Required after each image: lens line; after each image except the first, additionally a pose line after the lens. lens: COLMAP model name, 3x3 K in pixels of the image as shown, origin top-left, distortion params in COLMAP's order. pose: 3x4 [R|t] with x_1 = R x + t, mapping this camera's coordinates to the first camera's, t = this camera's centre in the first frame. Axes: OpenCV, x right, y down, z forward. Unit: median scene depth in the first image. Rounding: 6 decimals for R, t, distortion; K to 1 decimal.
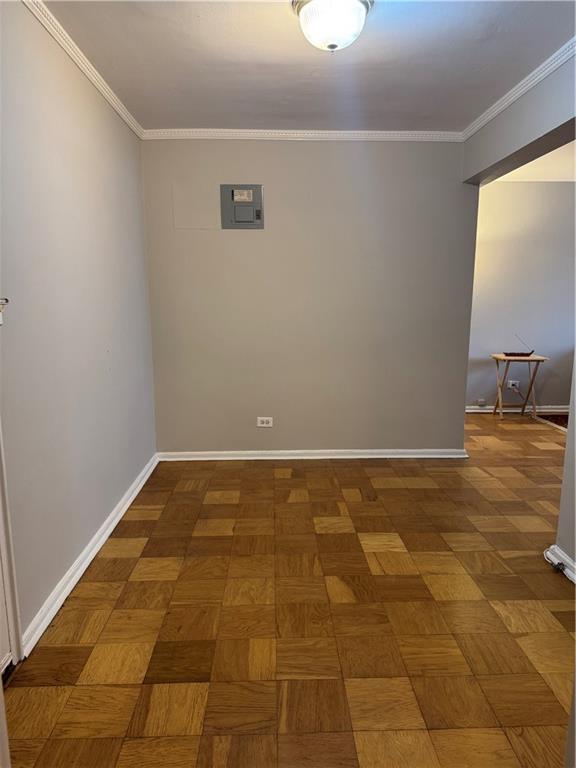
lens RADIAL K [[530.0, 0, 286.0], [0, 530.0, 385.9], [0, 0, 1]] dist [0.000976, -0.003079]
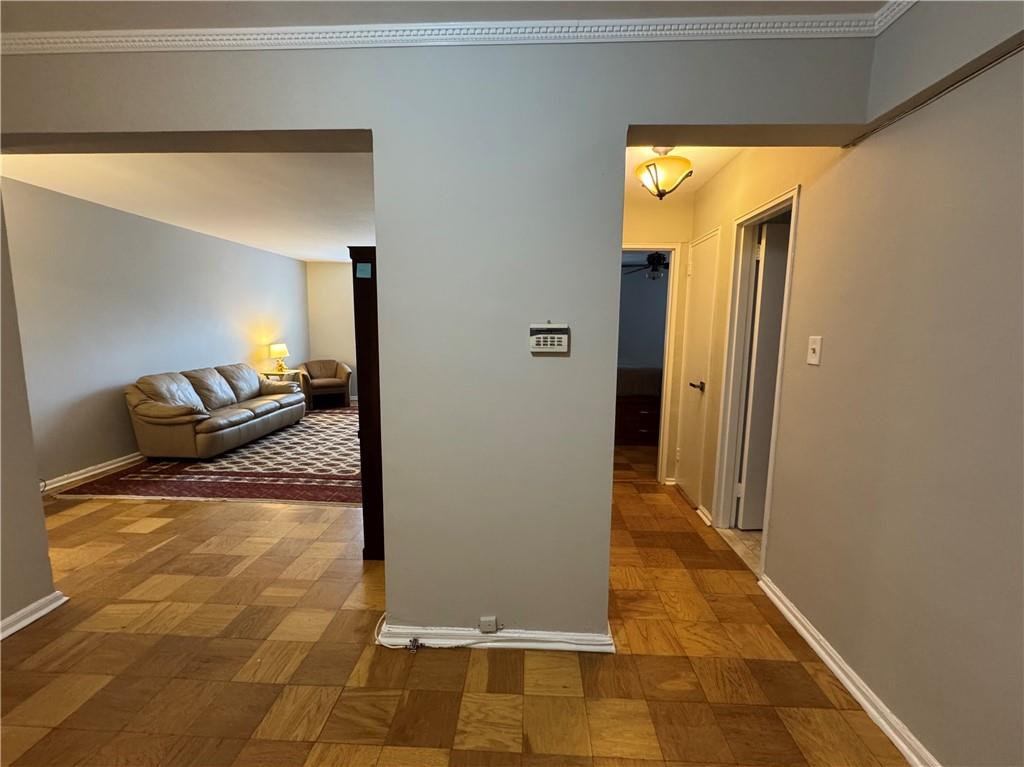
lens RADIAL K [[439.2, 0, 509.9], [0, 439.2, 380.1], [0, 0, 1]] dist [0.001059, 0.000127]
pose [[0.080651, -0.120382, 0.989446, -0.099075], [0.159161, 0.981498, 0.106442, -0.096365], [-0.983953, 0.148897, 0.098319, 0.437254]]
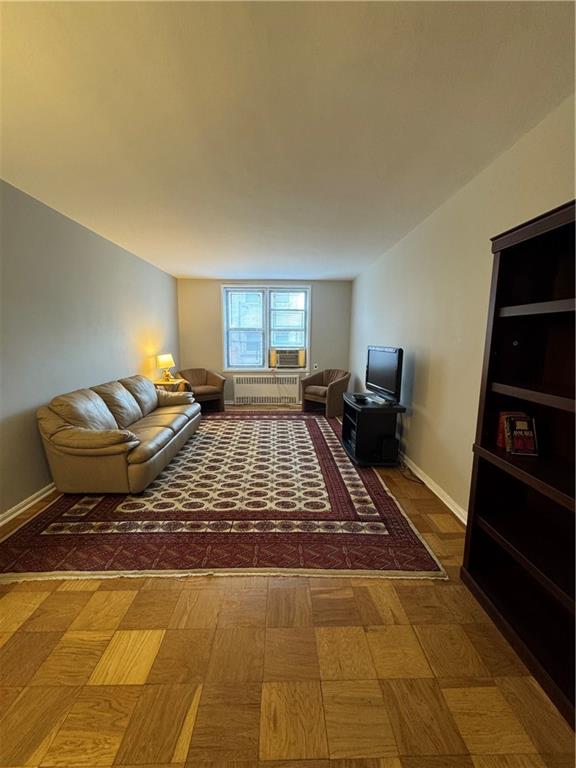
lens RADIAL K [[306.4, 0, 285.5], [0, 306.4, 382.3], [0, 0, 1]] dist [-0.003052, 0.000304]
pose [[0.013393, -0.136657, 0.990528, 0.296637], [0.164446, 0.977429, 0.132627, -0.168106], [-0.986295, 0.161112, 0.035564, 0.950110]]
